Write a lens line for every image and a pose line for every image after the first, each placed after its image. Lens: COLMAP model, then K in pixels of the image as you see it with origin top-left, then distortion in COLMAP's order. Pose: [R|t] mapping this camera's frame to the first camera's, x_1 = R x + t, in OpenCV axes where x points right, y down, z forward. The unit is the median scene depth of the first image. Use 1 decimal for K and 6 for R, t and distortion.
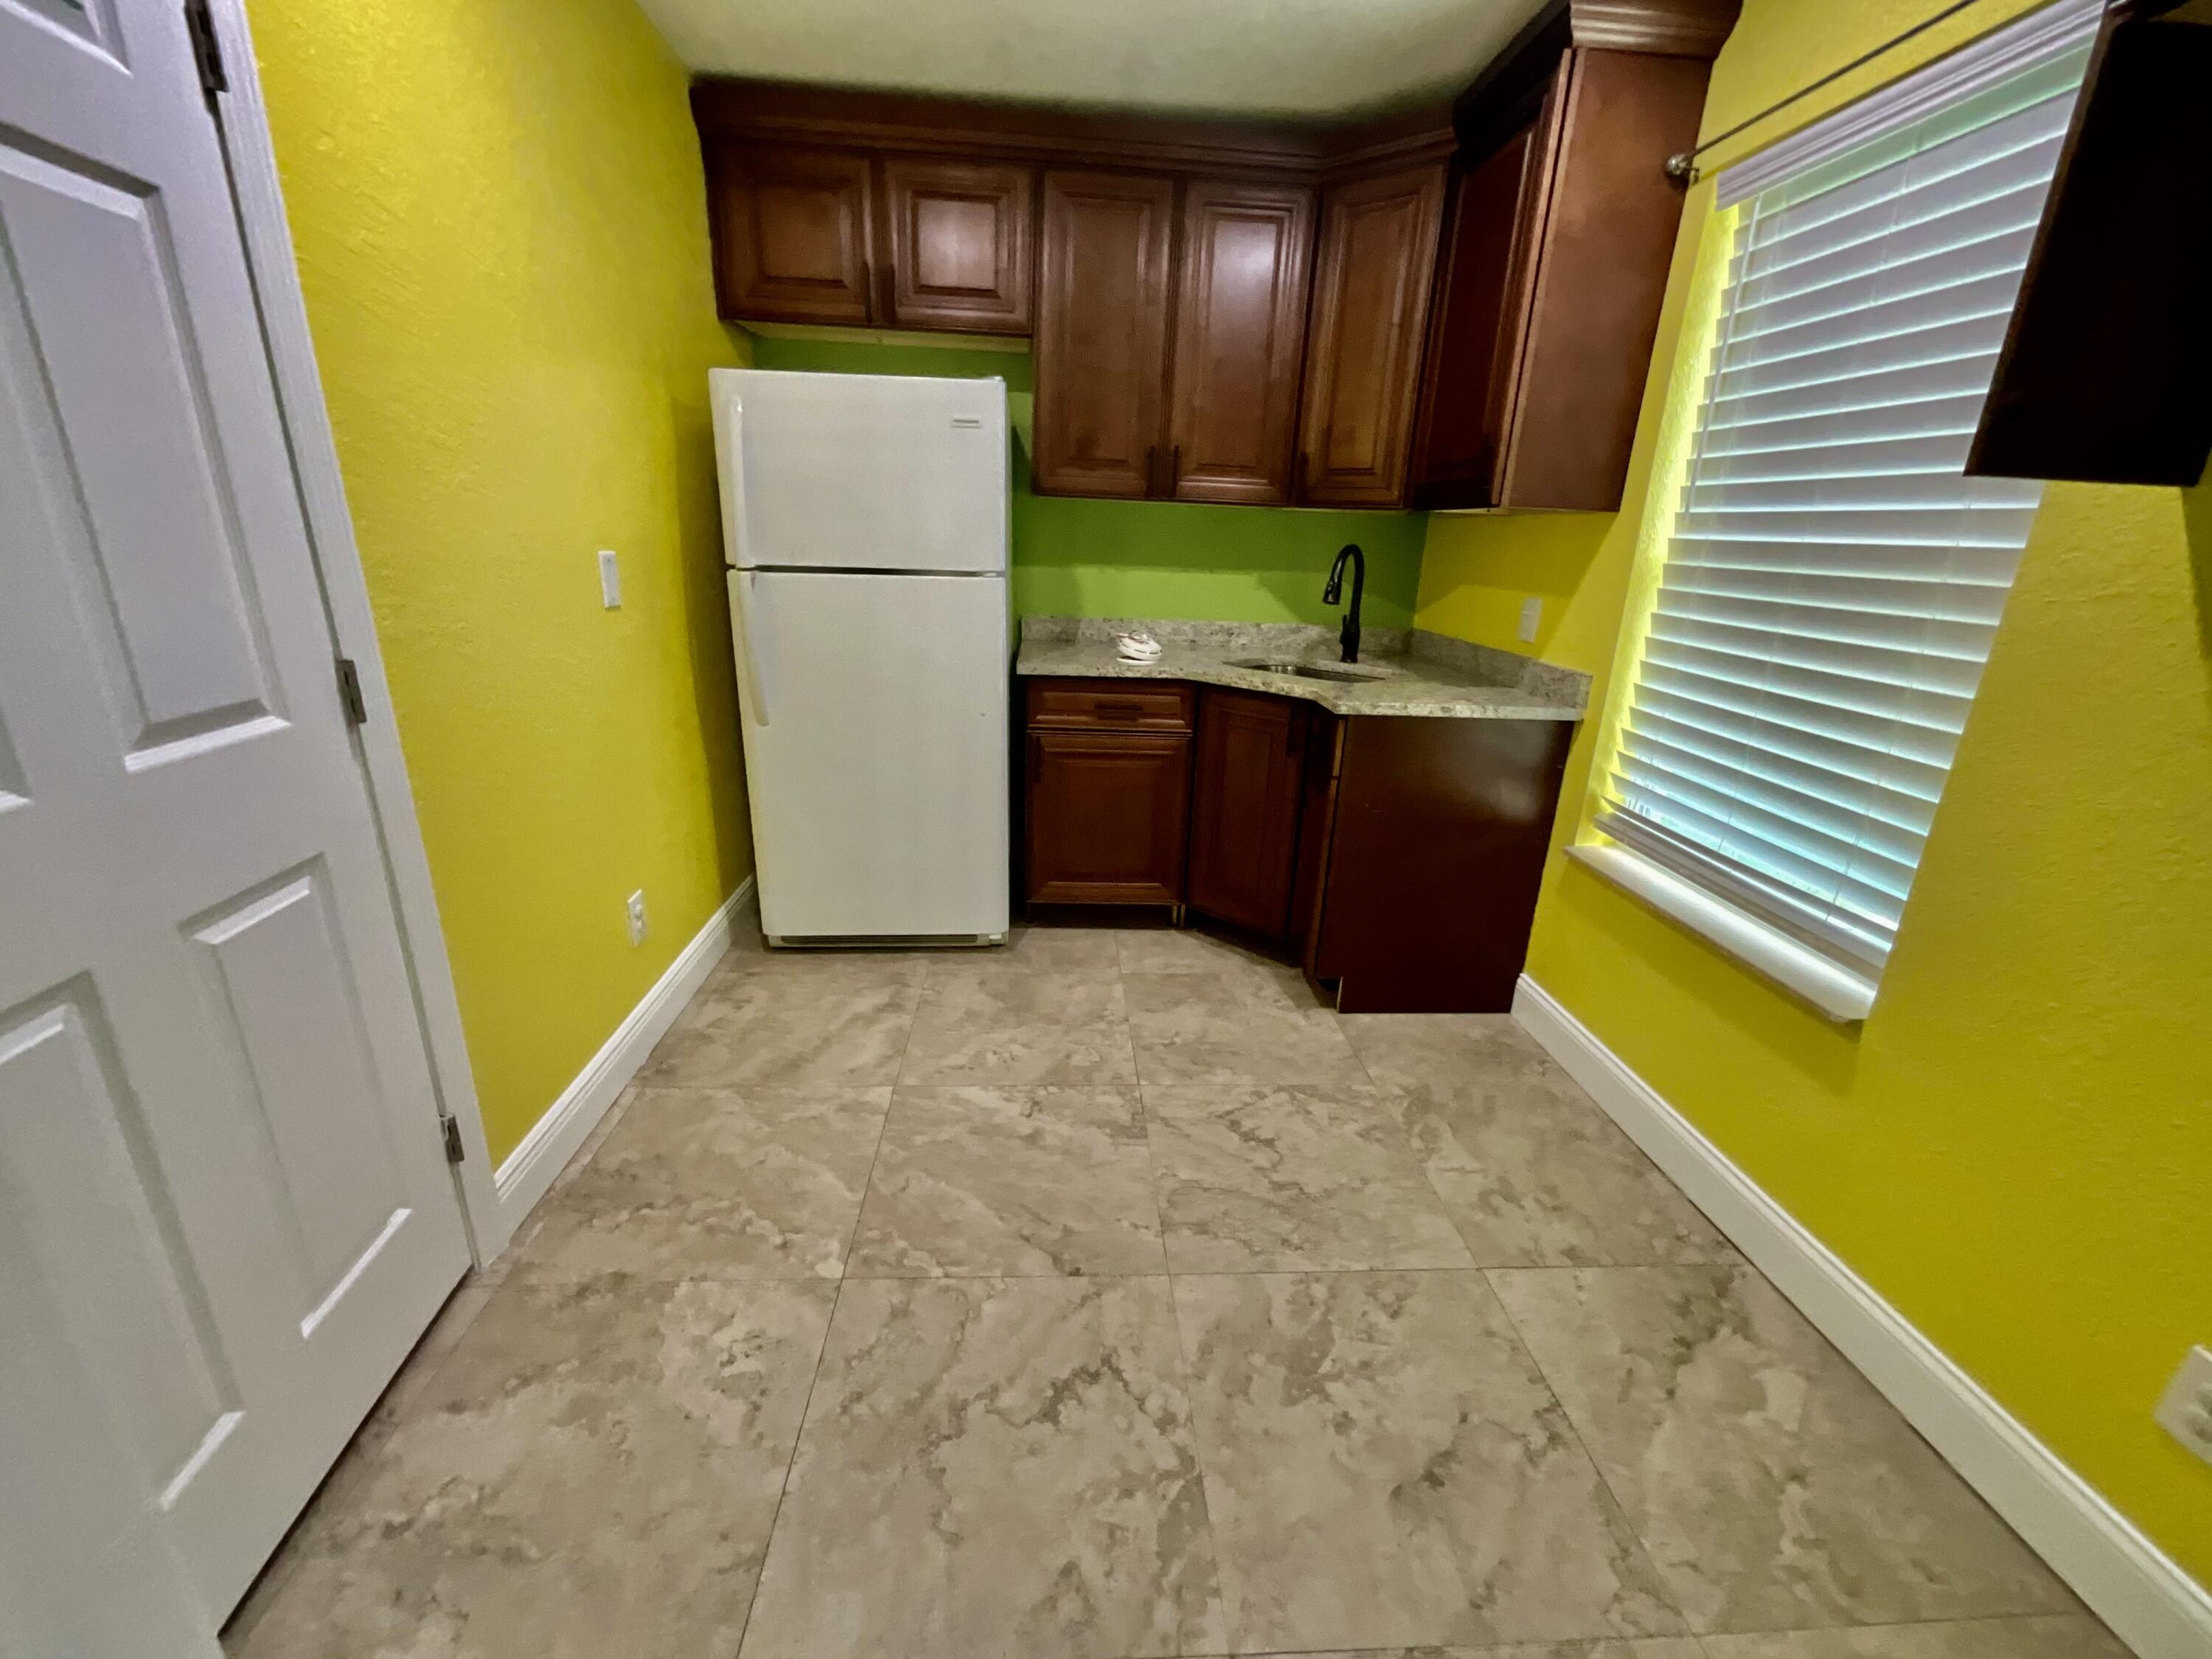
lens RADIAL K [[897.3, 0, 1103.8], [0, 897.3, 827.3], [0, 0, 1]] dist [-0.000989, -0.000421]
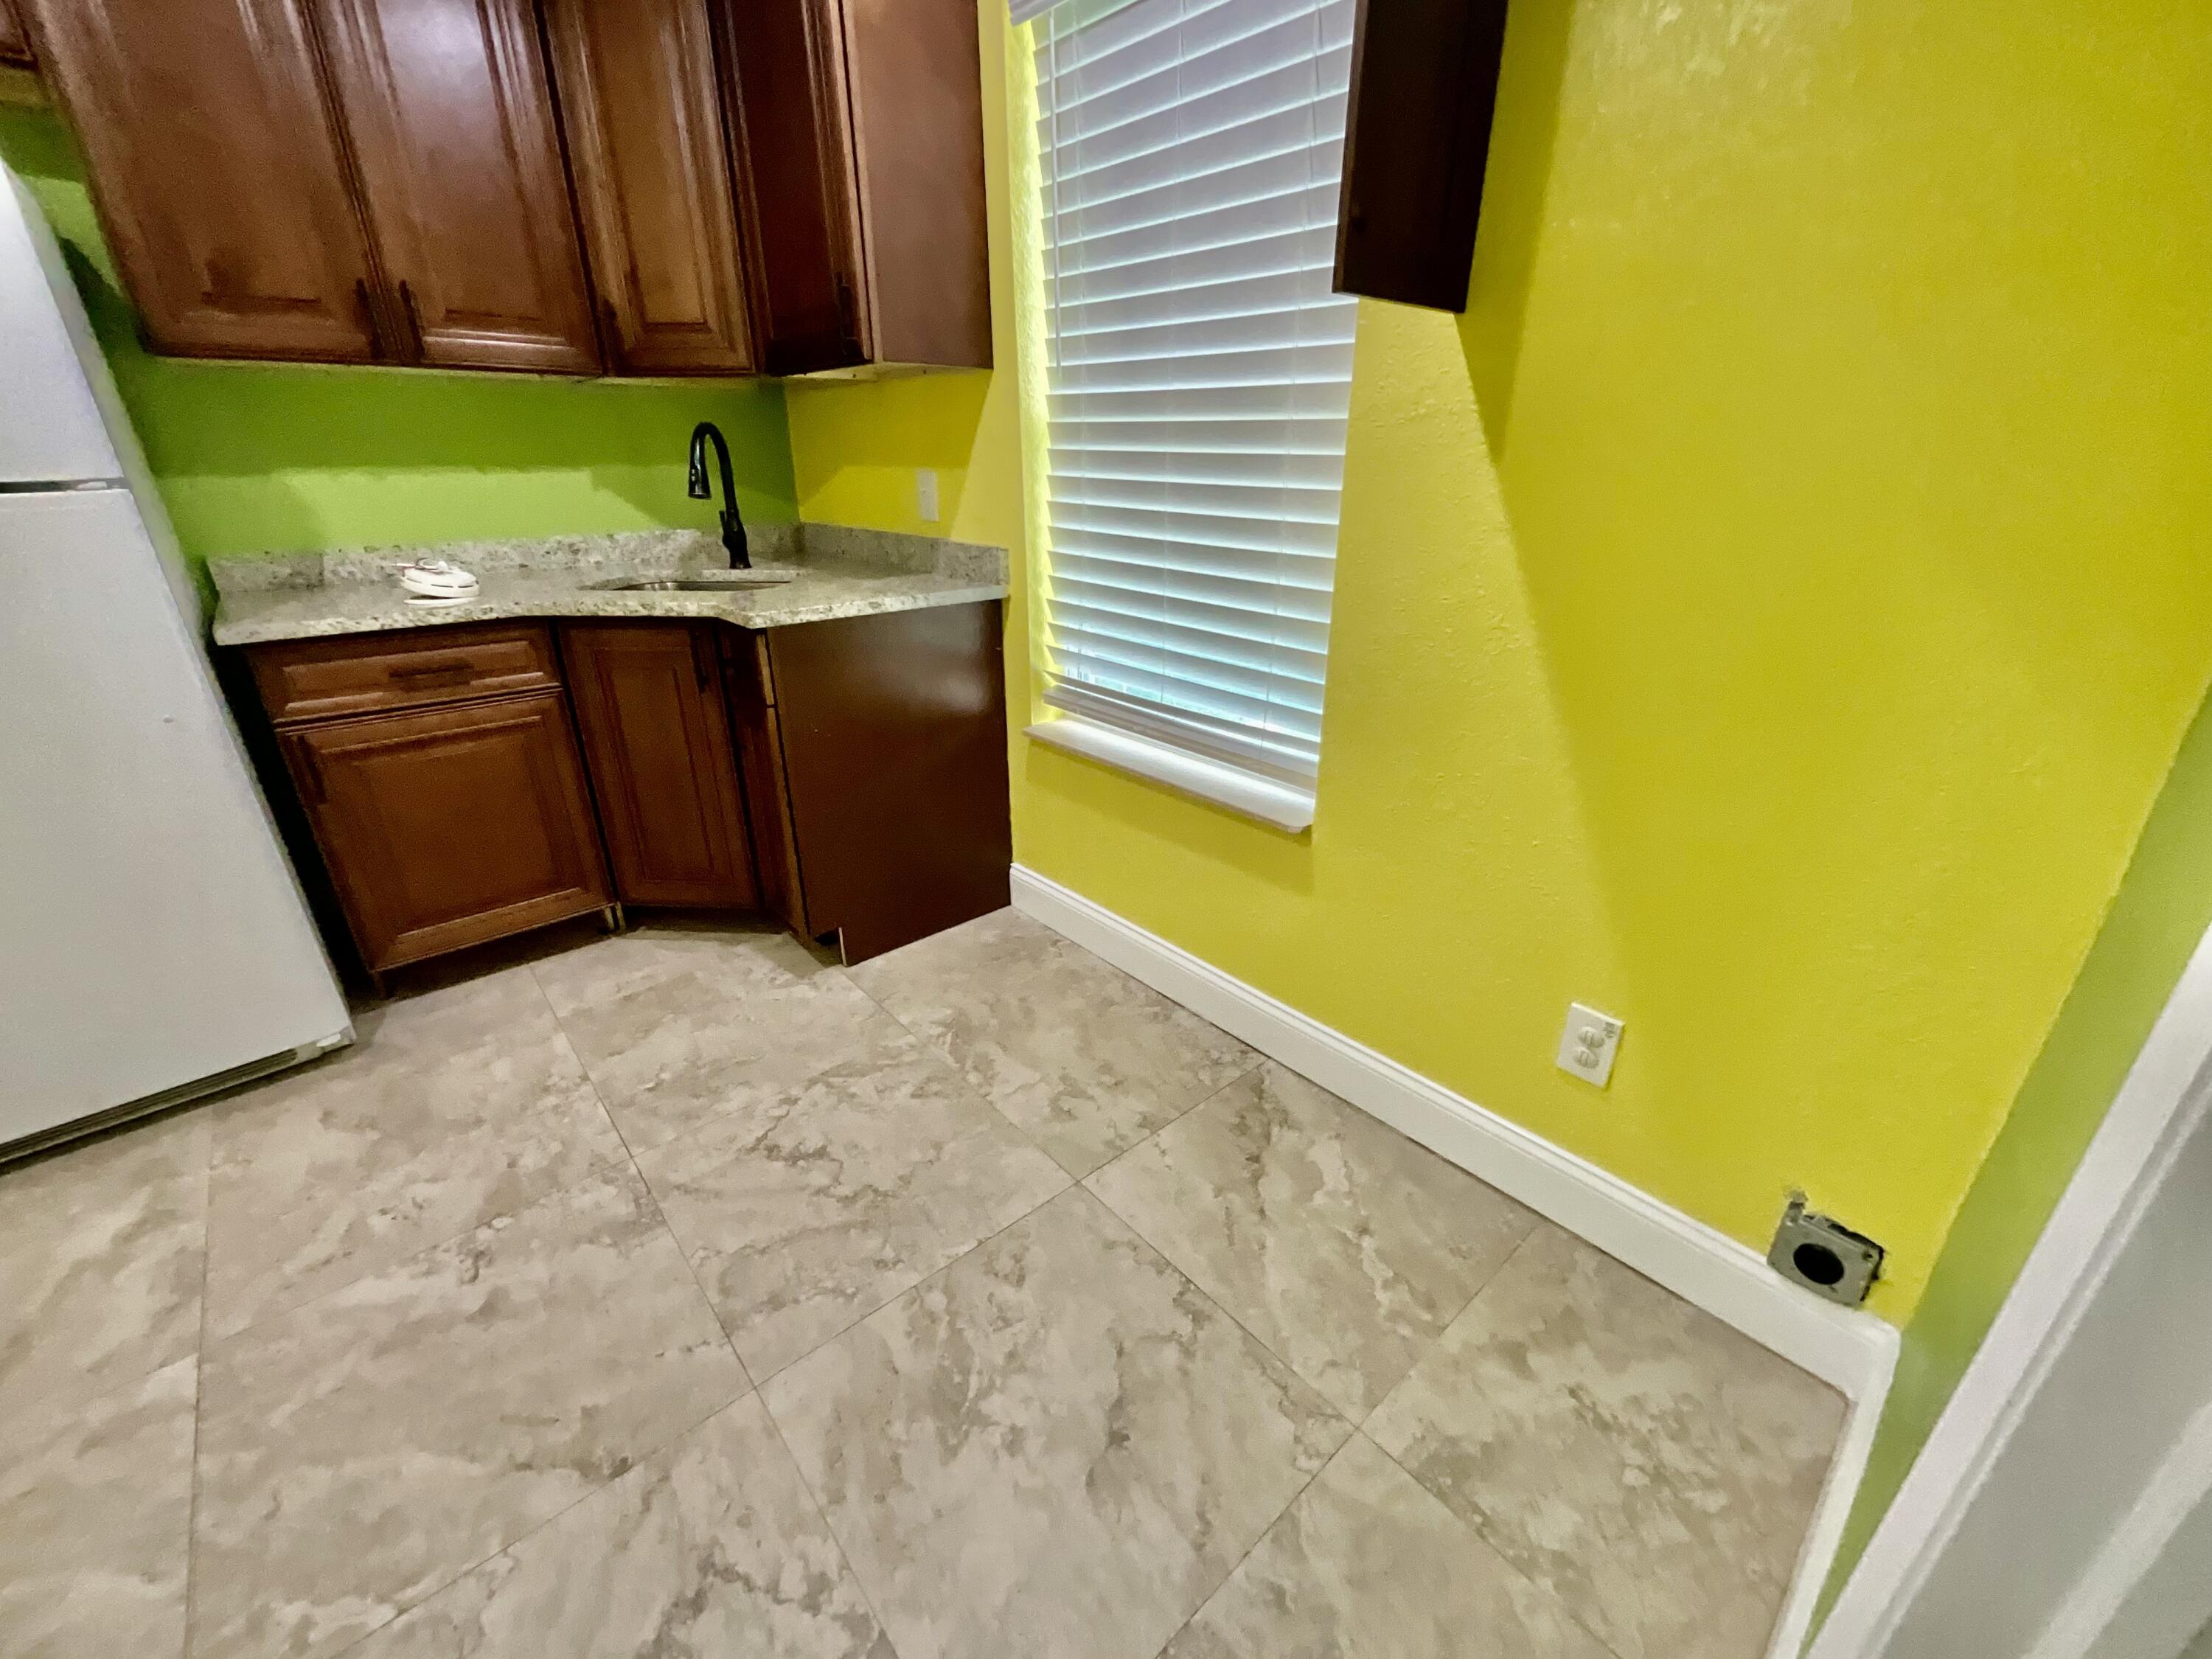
lens RADIAL K [[897.3, 0, 1103.2], [0, 897.3, 829.2], [0, 0, 1]] dist [-0.000989, -0.000421]
pose [[0.788793, -0.275933, 0.549242, 0.015732], [0.221353, 0.961139, 0.164969, -0.018026], [-0.573419, -0.008550, 0.819218, 0.168970]]
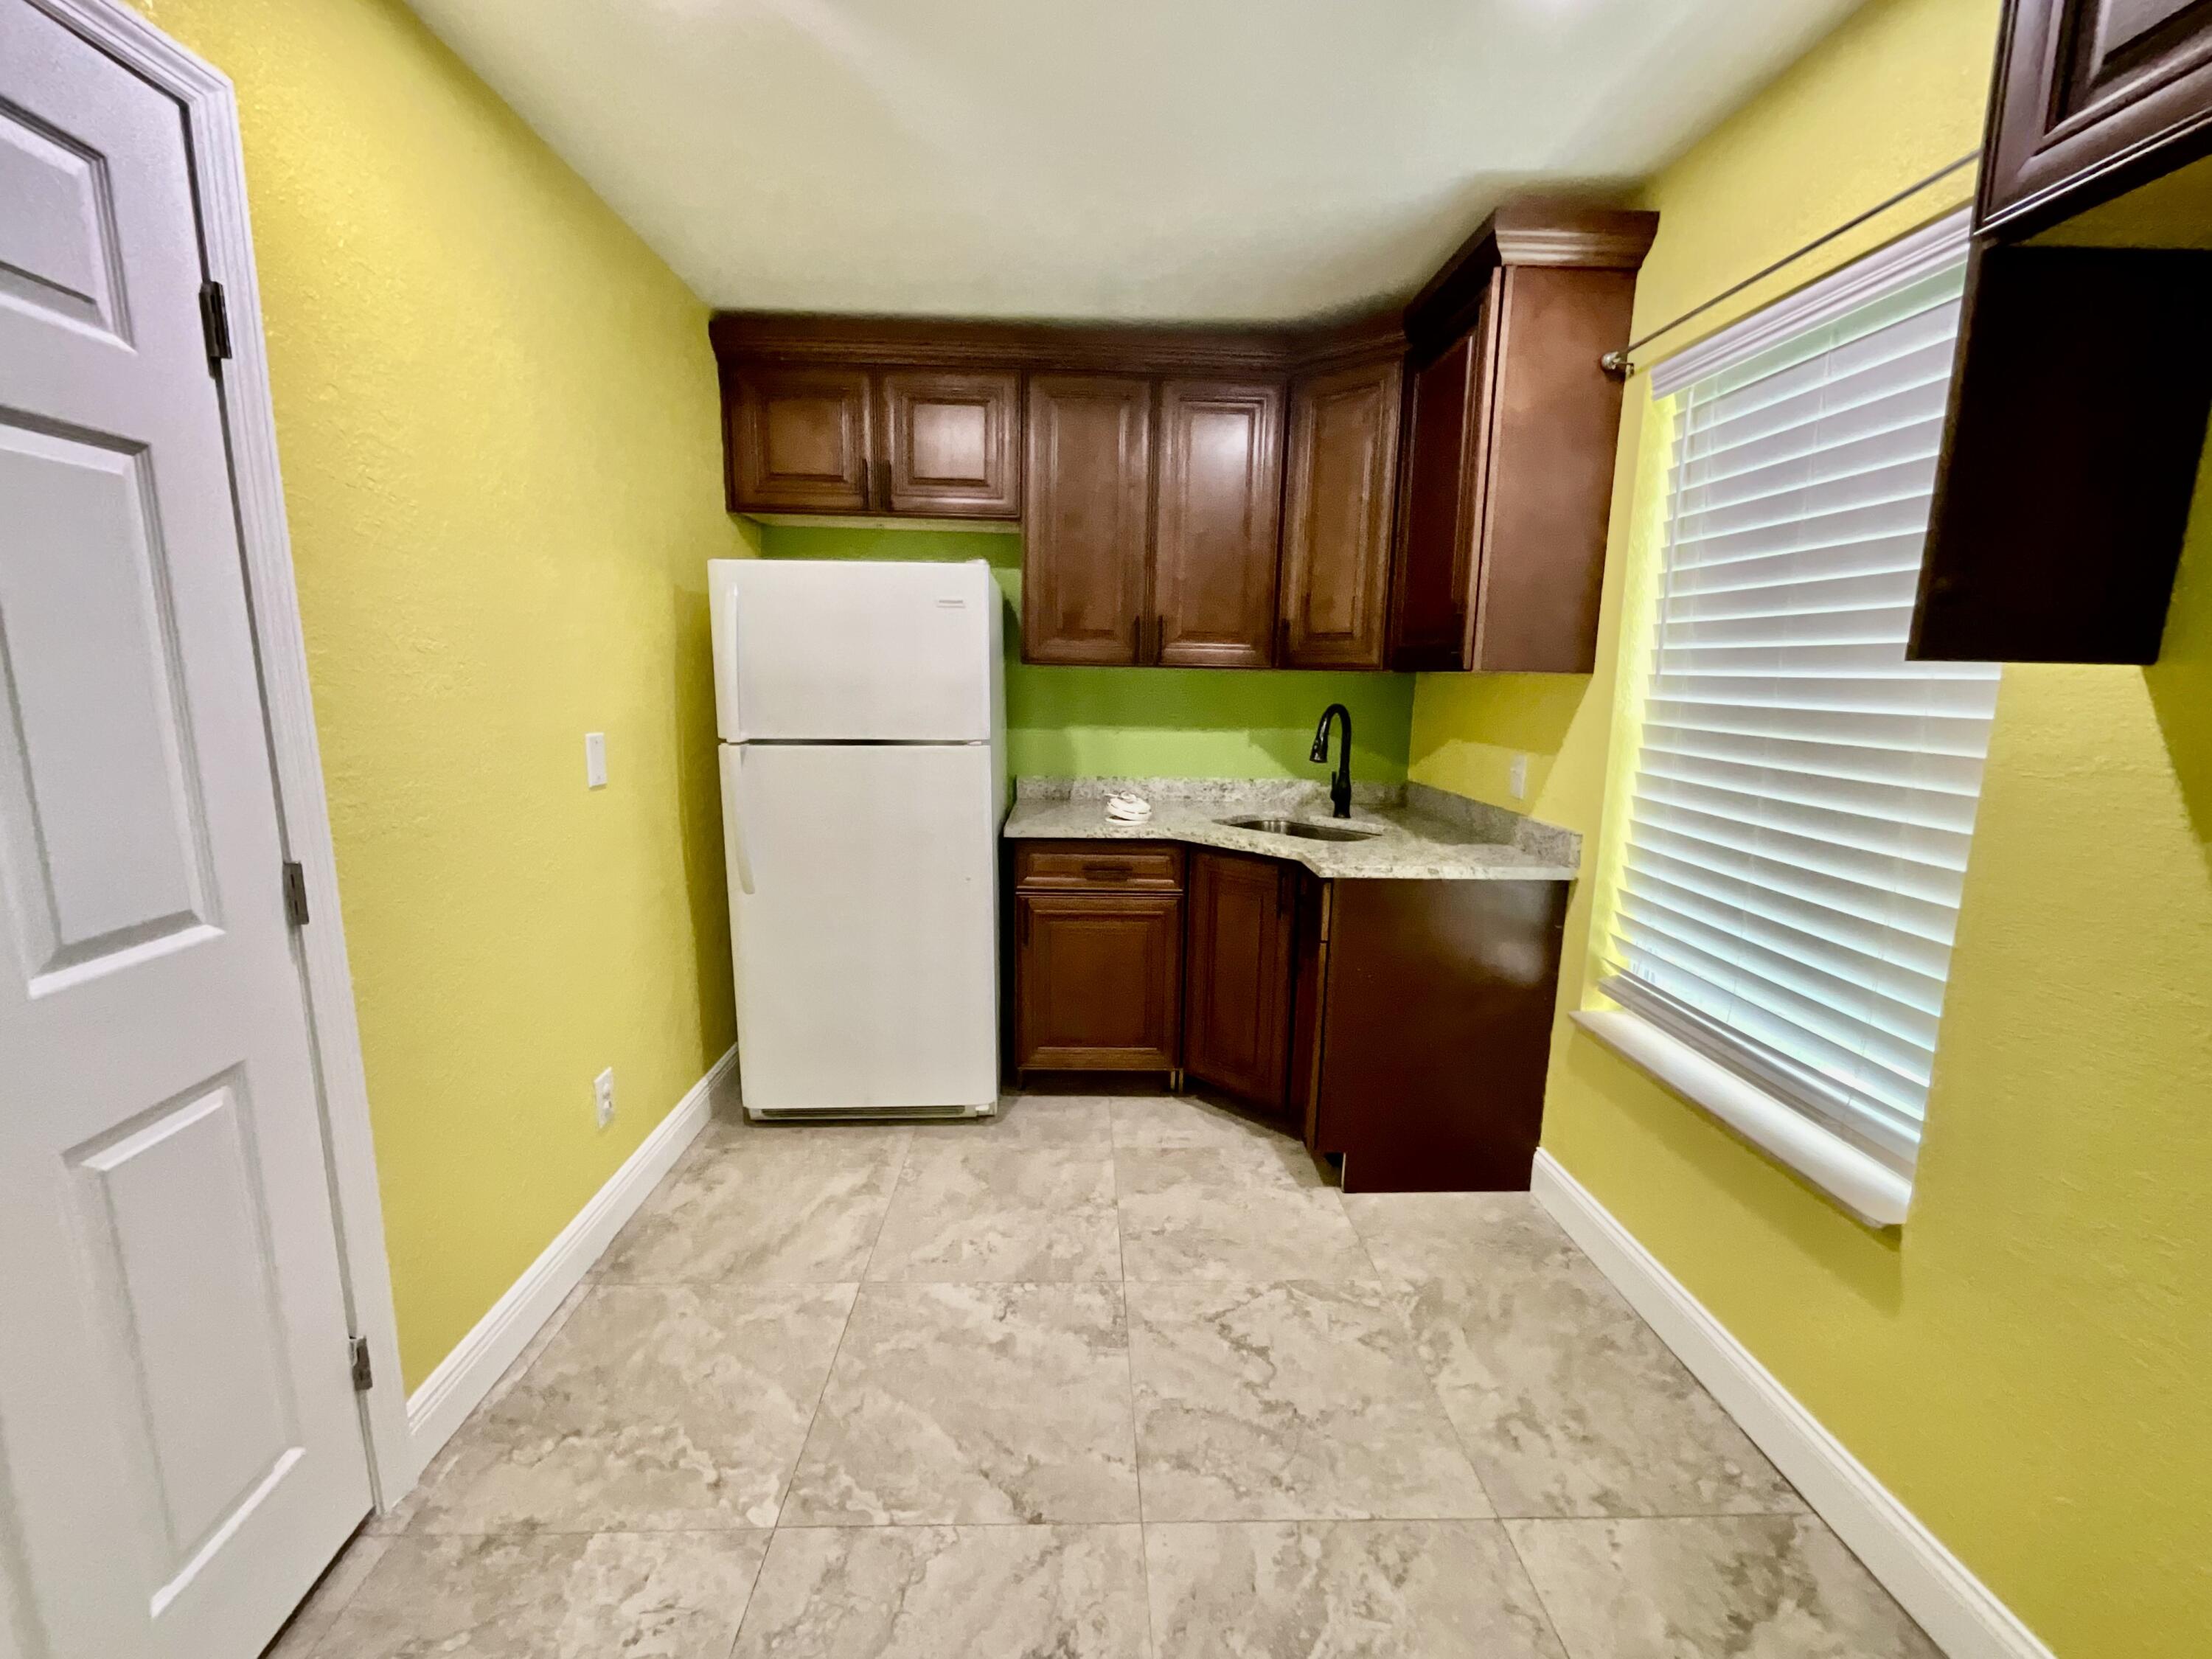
lens RADIAL K [[897.3, 0, 1102.0], [0, 897.3, 830.2], [0, 0, 1]] dist [-0.000989, -0.000421]
pose [[0.999412, -0.016037, -0.030300, 0.058537], [0.011368, 0.988861, -0.148404, -0.039499], [0.032342, 0.147973, 0.988462, 0.017392]]
